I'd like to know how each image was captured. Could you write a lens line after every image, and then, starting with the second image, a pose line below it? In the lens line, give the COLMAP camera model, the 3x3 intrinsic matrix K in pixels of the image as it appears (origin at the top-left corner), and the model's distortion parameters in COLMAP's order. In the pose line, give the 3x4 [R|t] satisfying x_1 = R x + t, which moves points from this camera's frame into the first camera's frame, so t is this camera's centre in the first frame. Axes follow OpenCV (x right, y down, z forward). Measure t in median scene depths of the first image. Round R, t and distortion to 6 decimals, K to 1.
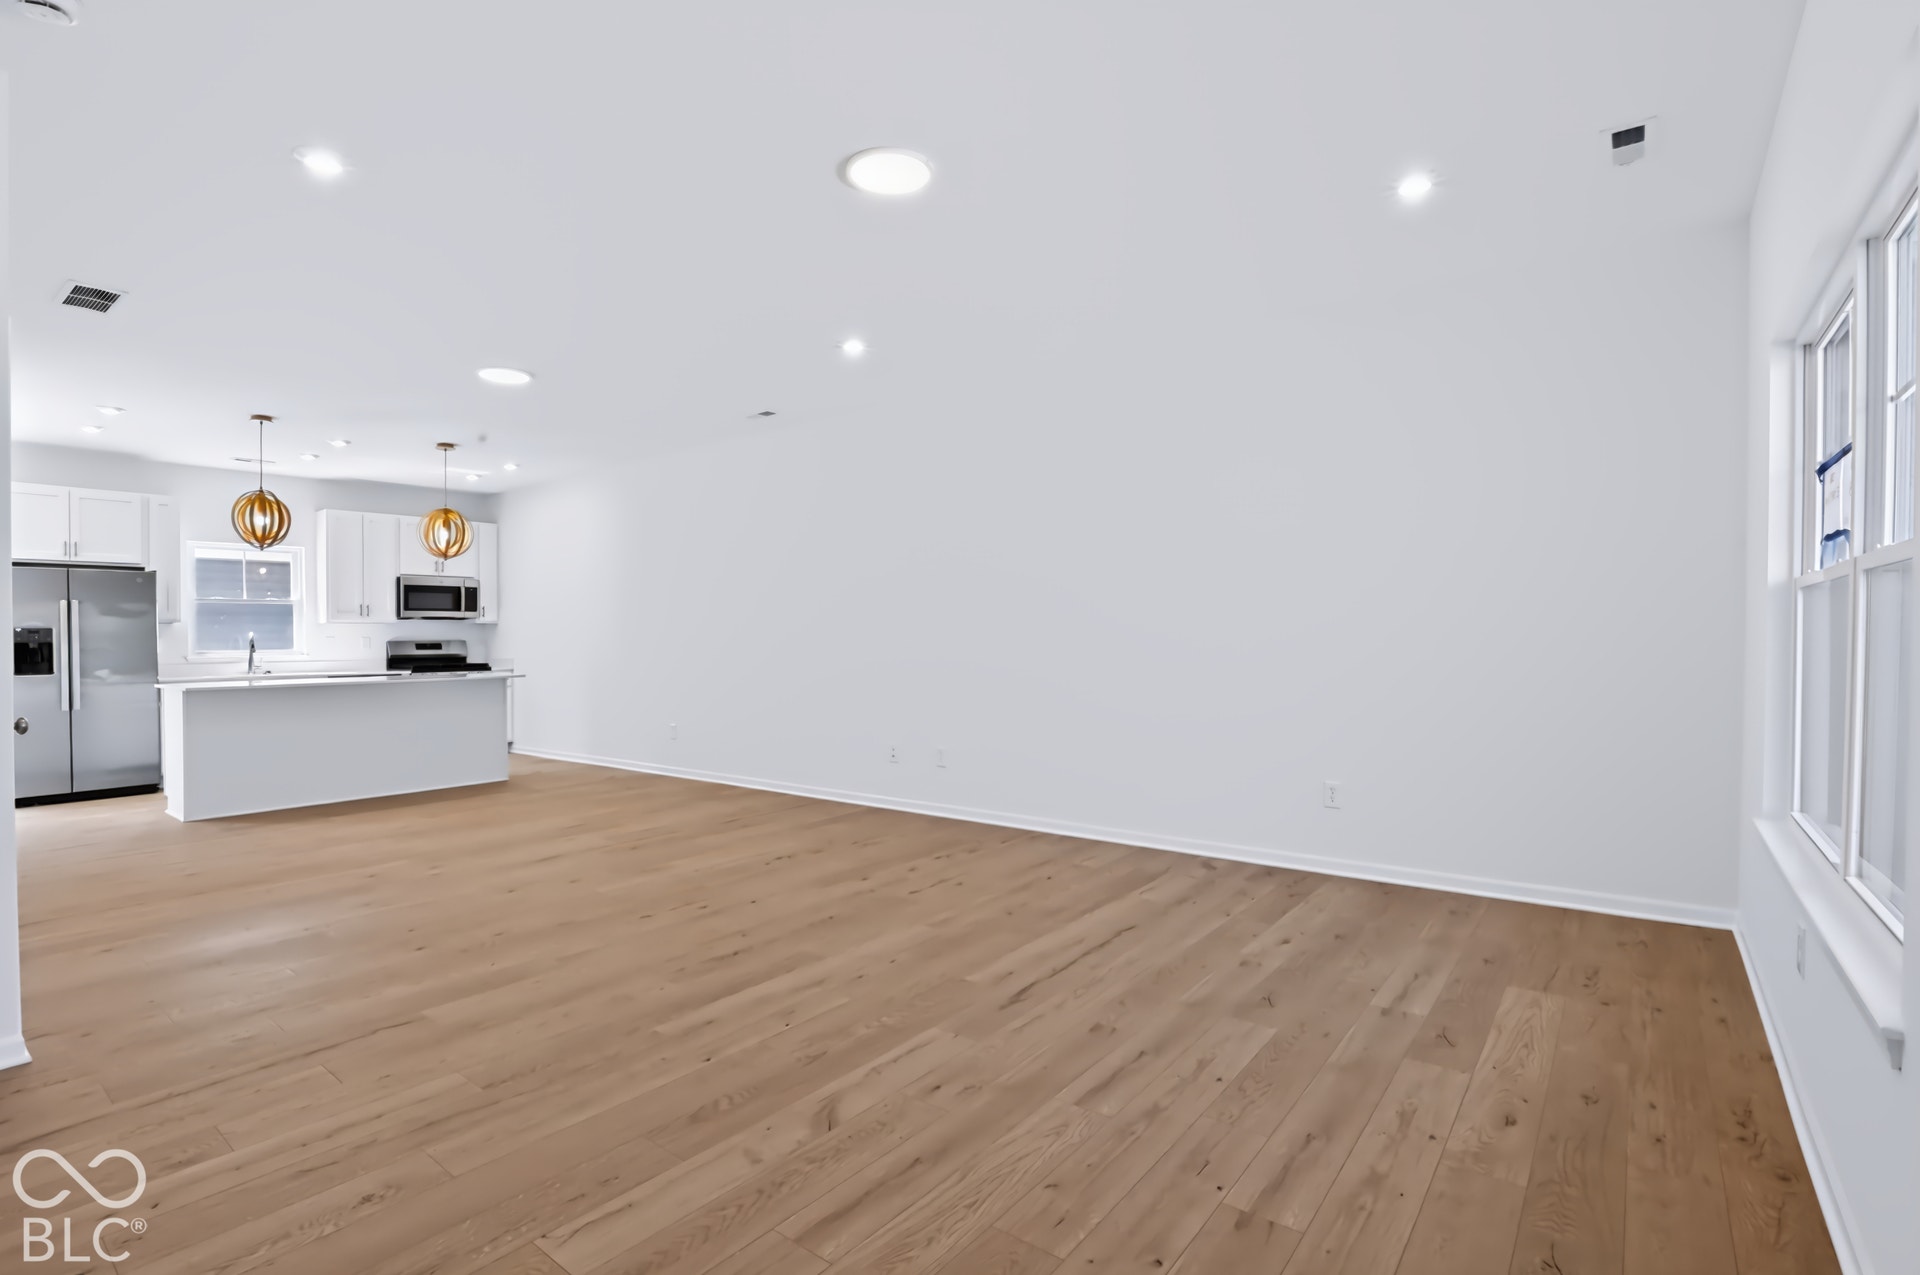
lens RADIAL K [[895.8, 0, 973.0], [0, 895.8, 624.4], [0, 0, 1]] dist [-0.036617, 0.007092]
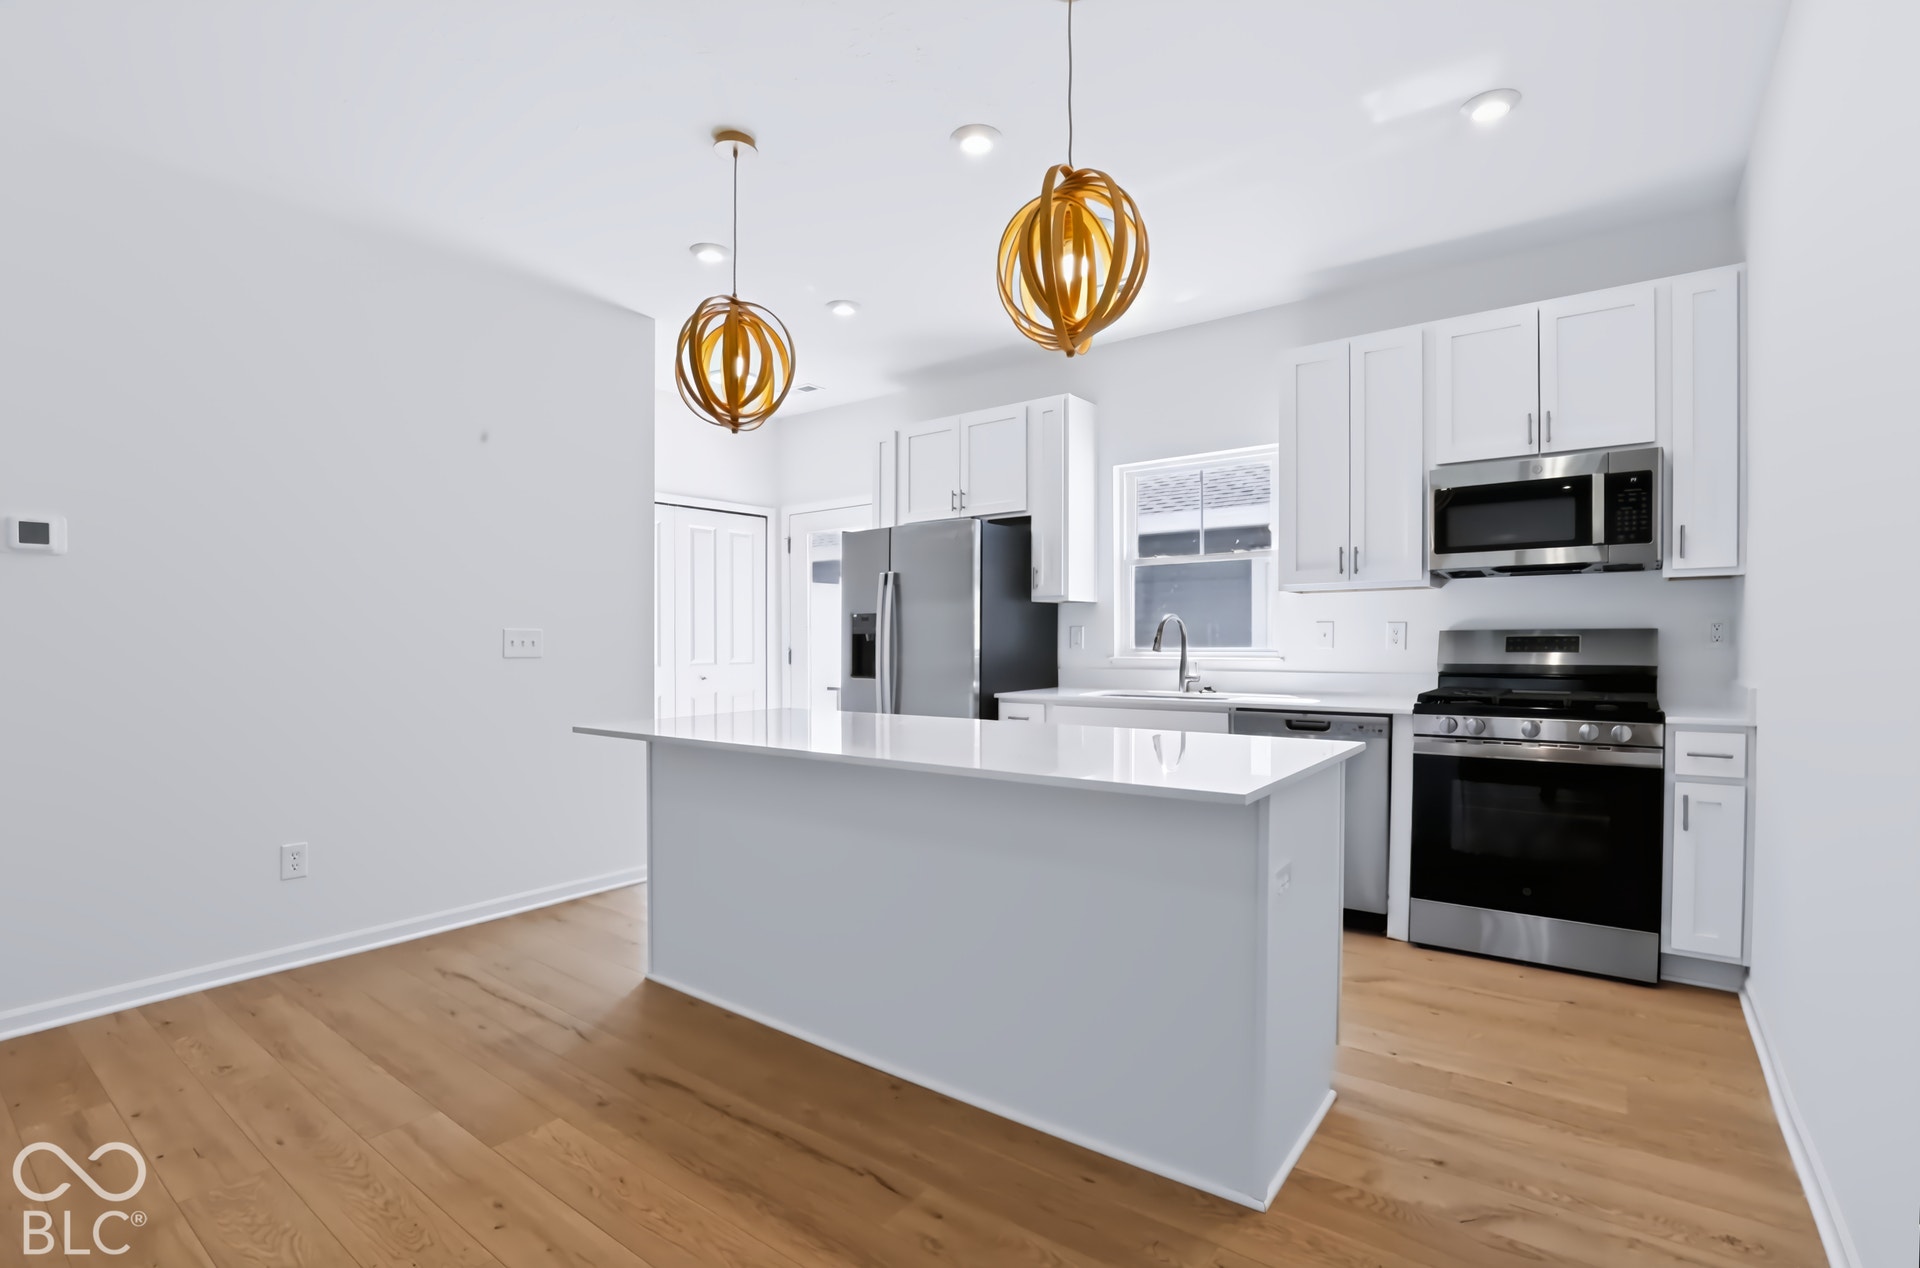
lens RADIAL K [[894.4, 0, 962.6], [0, 894.4, 650.2], [0, 0, 1]] dist [-0.027648, -0.000273]
pose [[0.005513, 0.024582, -0.999683, -0.333038], [0.021075, 0.999473, 0.024693, 0.018065], [0.999763, -0.021204, 0.004992, 1.069151]]
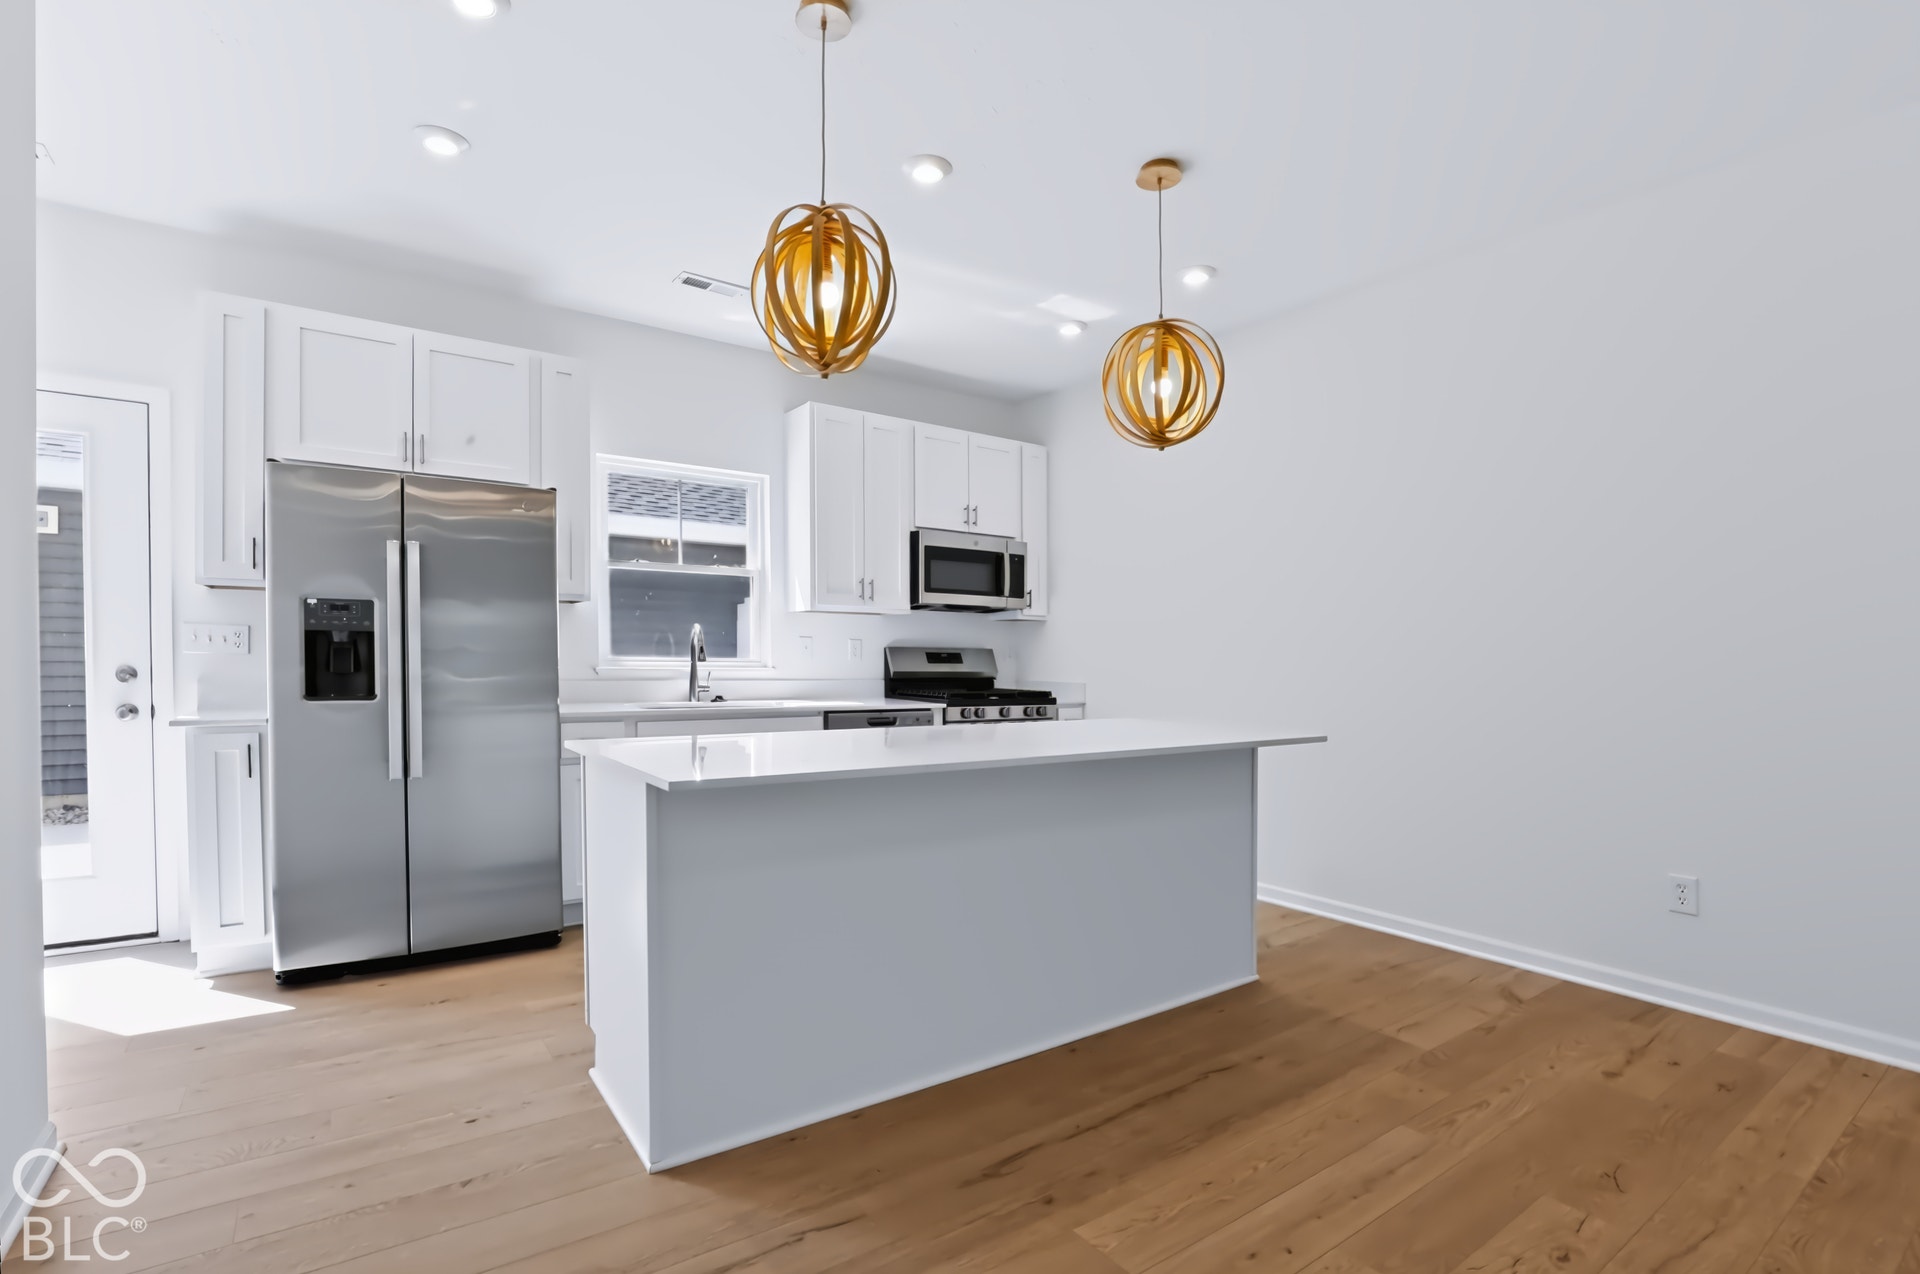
lens RADIAL K [[895.8, 0, 949.2], [0, 895.8, 676.5], [0, 0, 1]] dist [-0.036617, 0.007092]
pose [[0.953441, 0.031143, -0.299966, -0.627791], [-0.020467, 0.999042, 0.038668, 0.020419], [0.300883, -0.030729, 0.953166, 0.643717]]
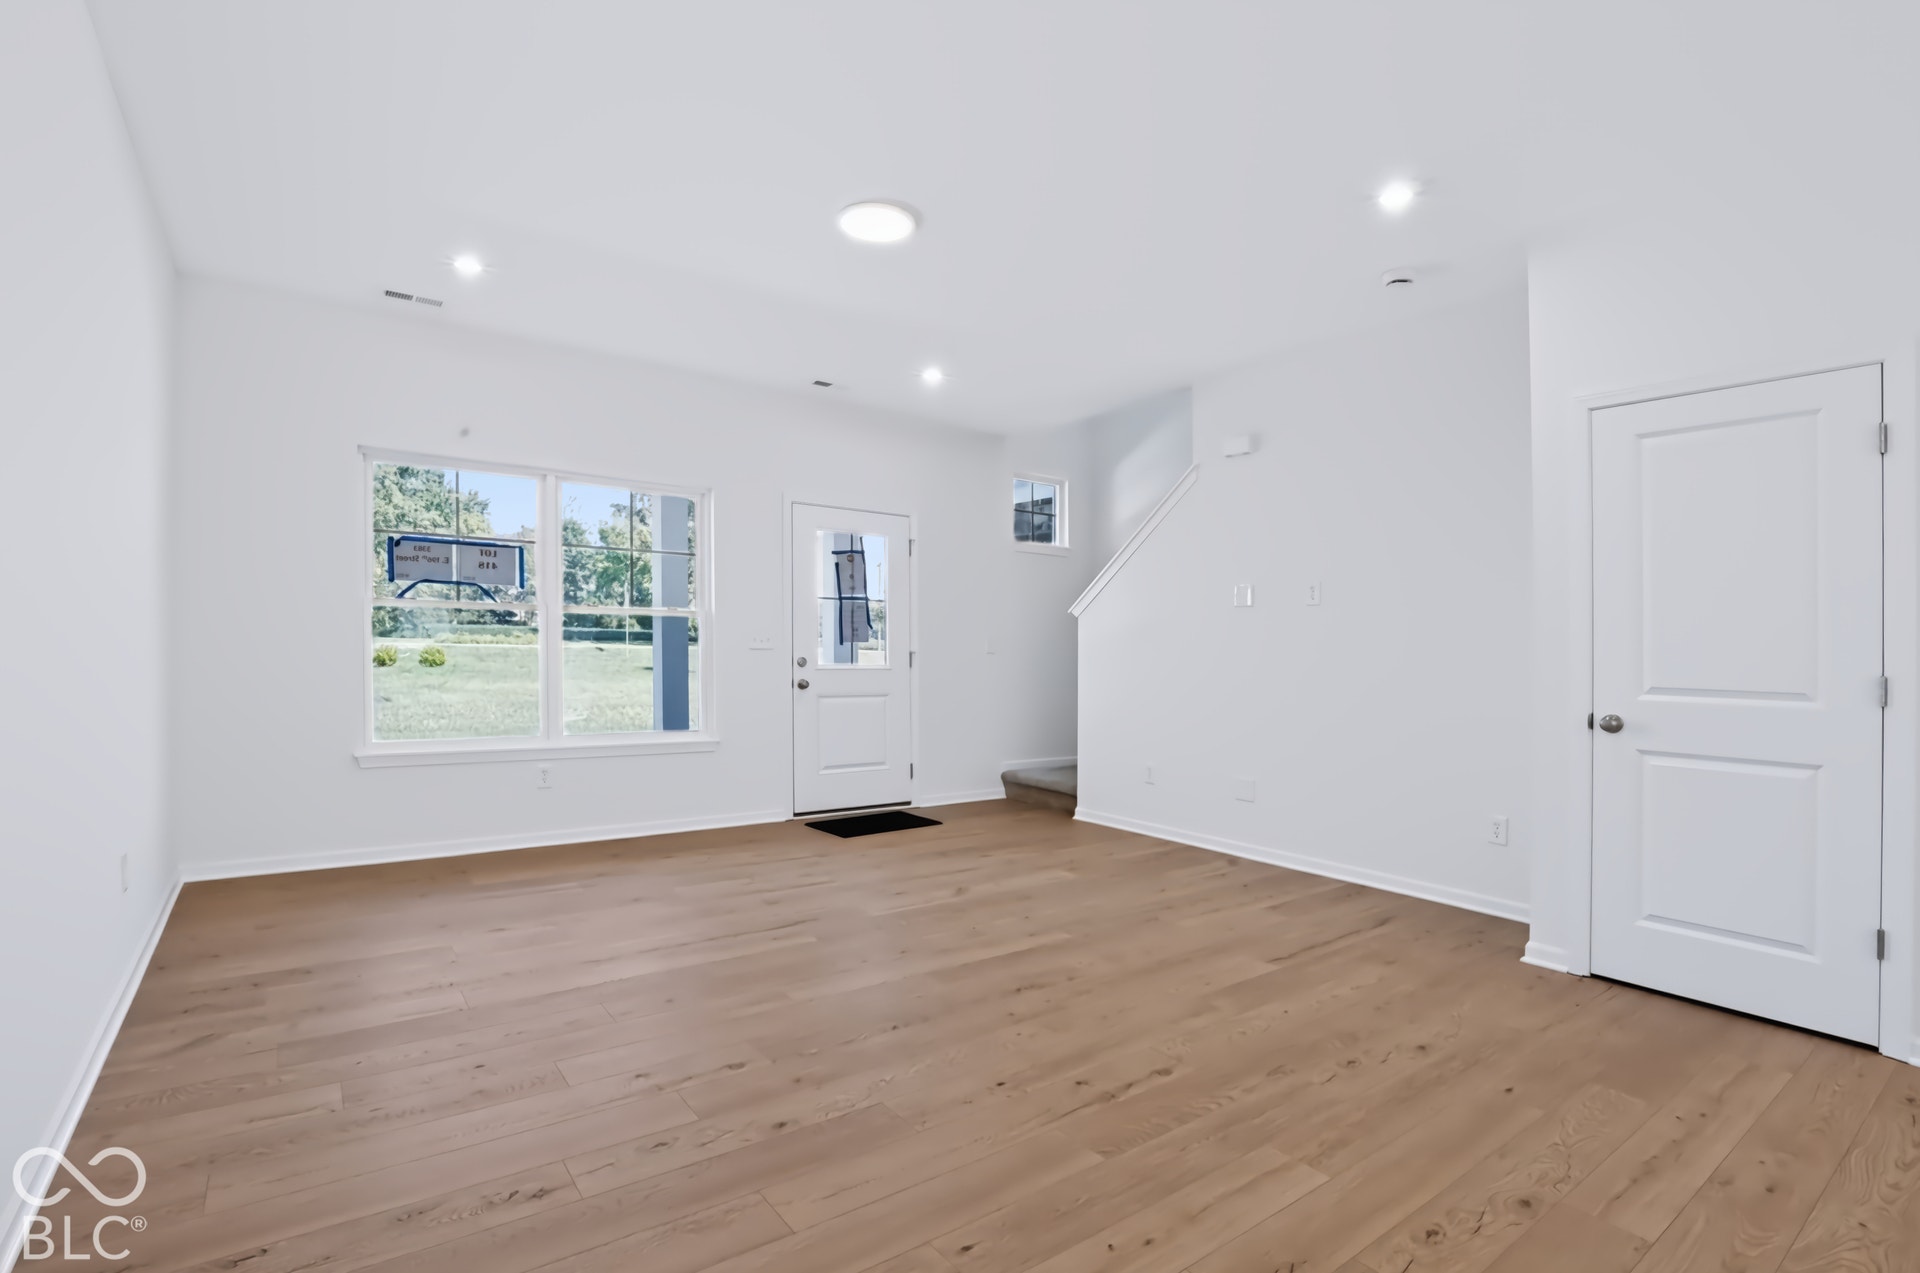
lens RADIAL K [[895.8, 0, 947.2], [0, 895.8, 654.5], [0, 0, 1]] dist [-0.036617, 0.007092]
pose [[-0.958179, -0.013464, 0.285853, -0.233272], [-0.016686, 0.999822, -0.008839, 0.019562], [-0.285683, -0.013239, -0.958233, 0.976481]]
